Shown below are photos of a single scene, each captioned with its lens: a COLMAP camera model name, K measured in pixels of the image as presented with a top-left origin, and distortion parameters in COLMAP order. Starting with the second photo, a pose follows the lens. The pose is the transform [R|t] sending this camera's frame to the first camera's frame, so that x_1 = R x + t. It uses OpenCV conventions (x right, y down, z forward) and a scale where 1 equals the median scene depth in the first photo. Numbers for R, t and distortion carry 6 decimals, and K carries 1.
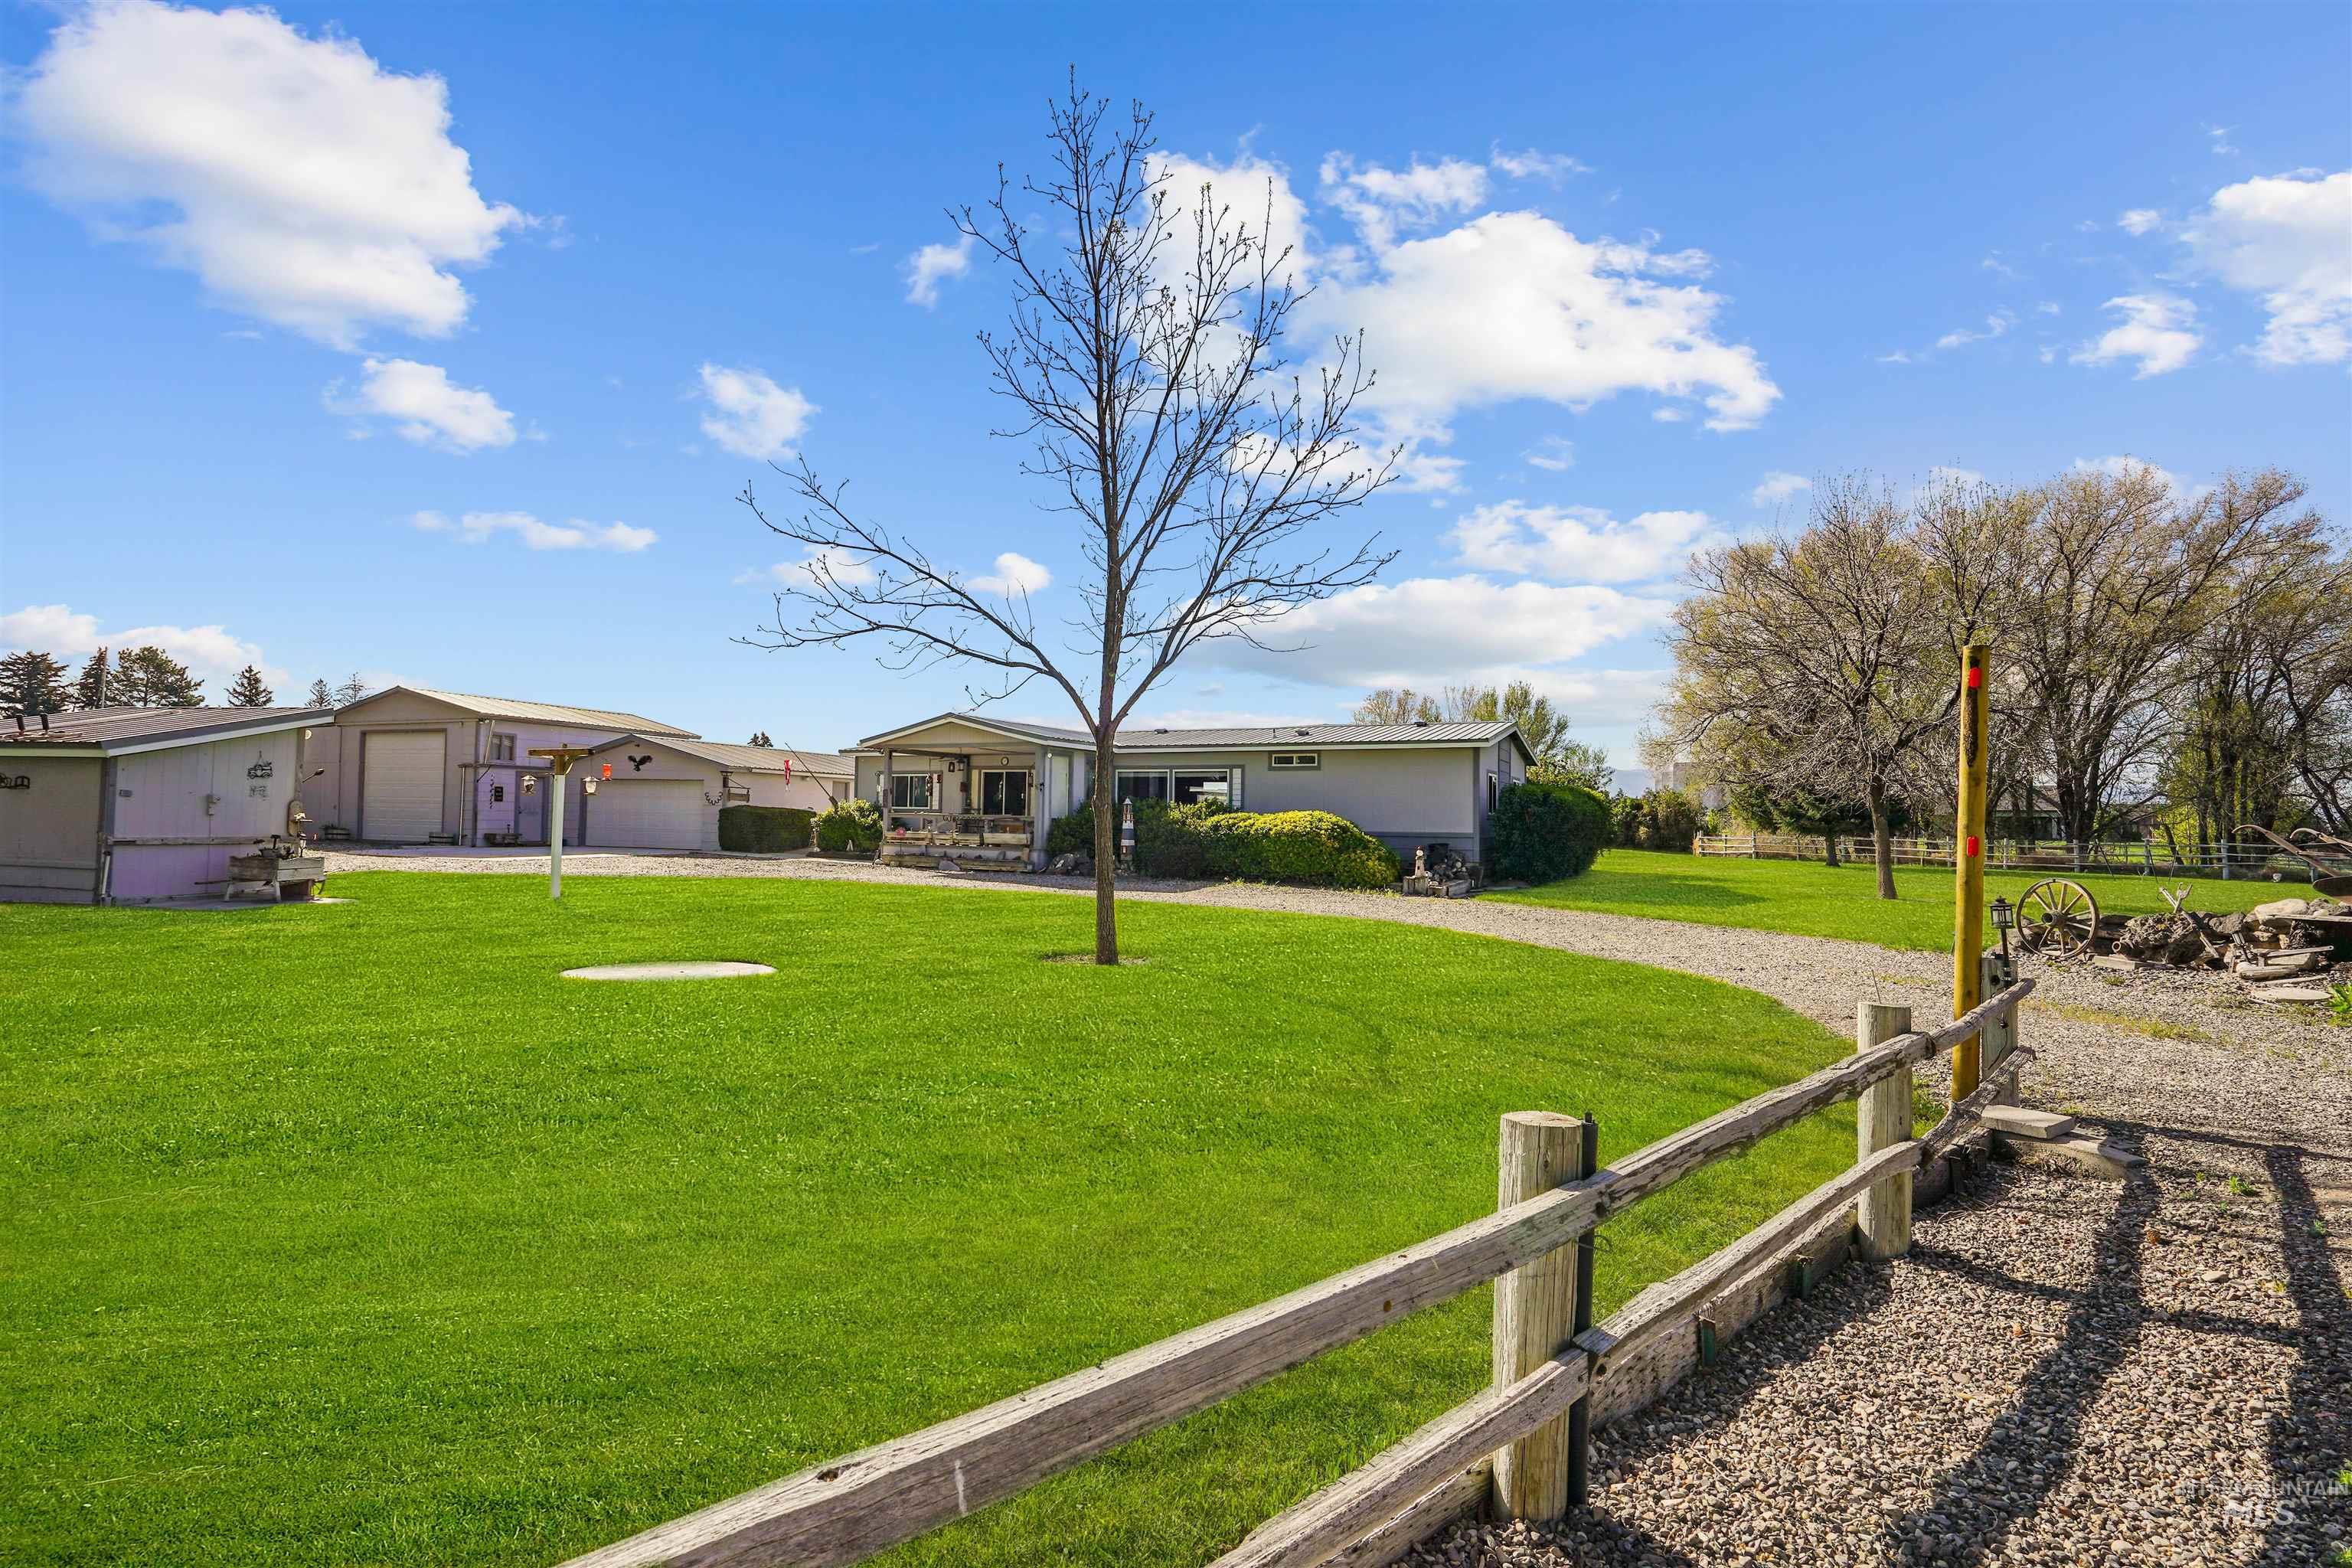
lens RADIAL K [[1098.9, 0, 1176.0], [0, 1098.9, 784.0], [0, 0, 1]] dist [0.000057, -0.000013]
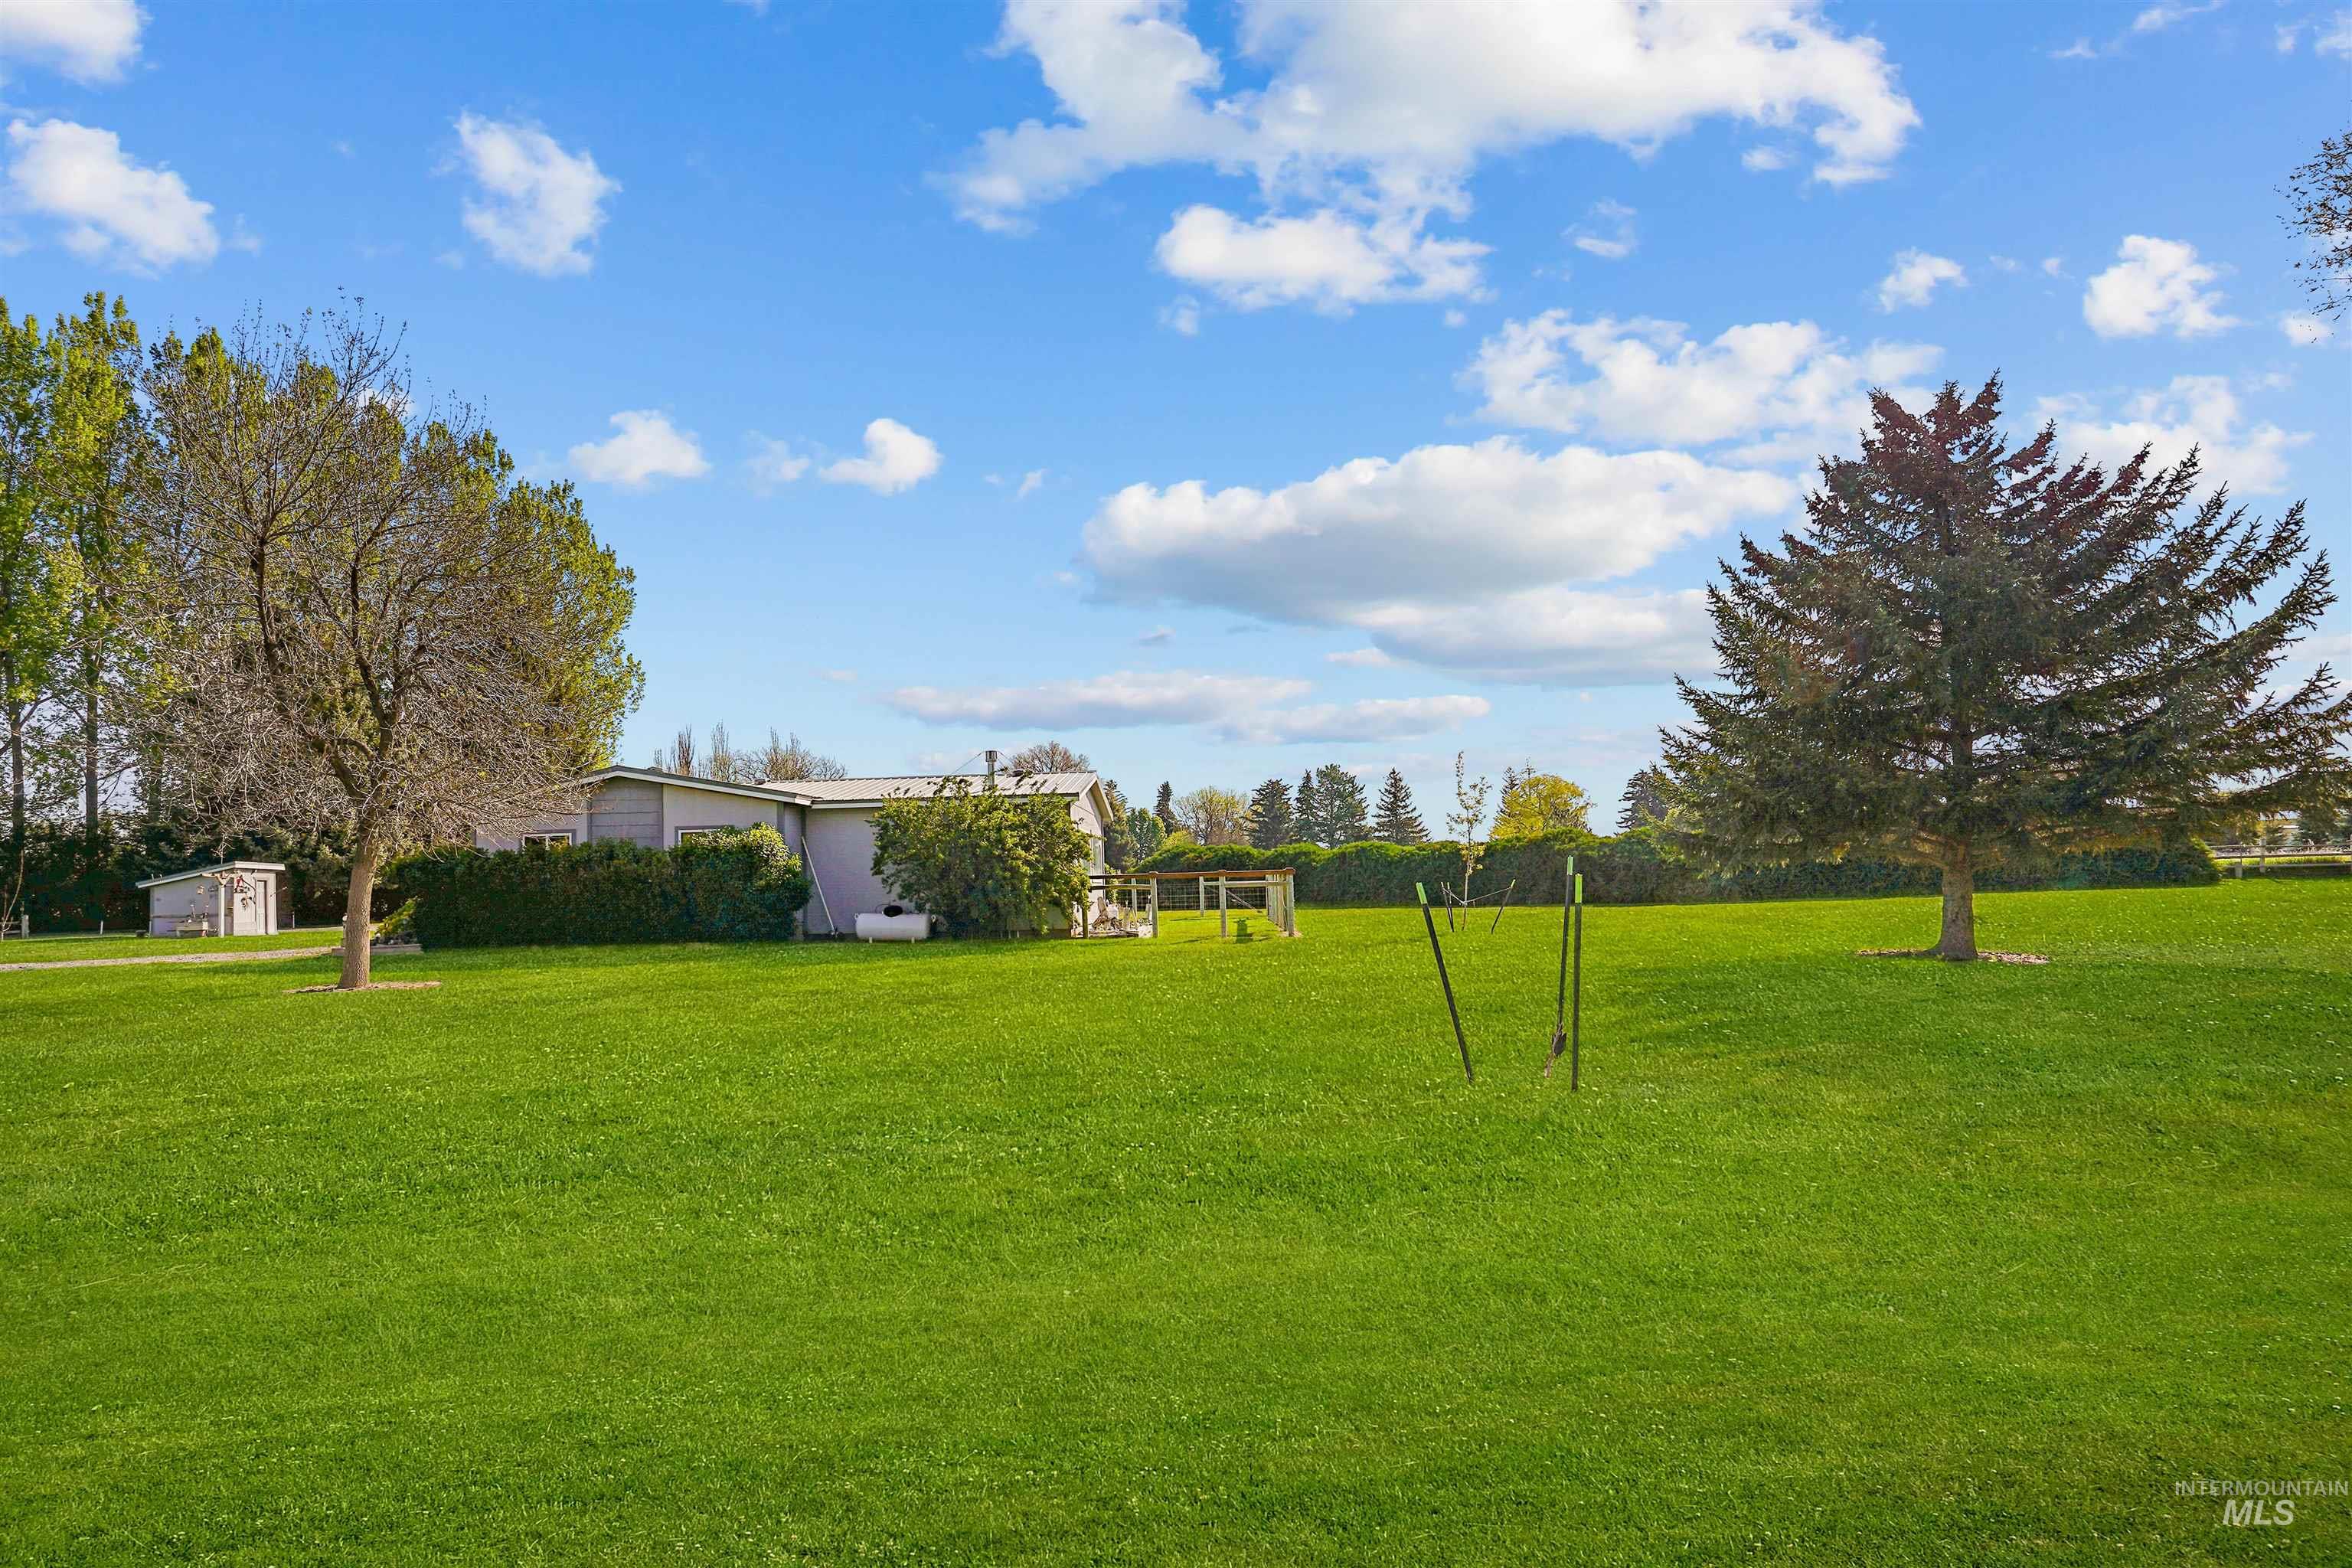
lens RADIAL K [[1145.6, 0, 1138.5], [0, 1145.6, 794.3], [0, 0, 1]] dist [-0.000137, 0.000168]
pose [[0.999127, -0.041783, 0.000553, 0.008826], [0.040371, 0.968606, 0.245302, -0.109341], [-0.010785, -0.245066, 0.969446, 0.132224]]
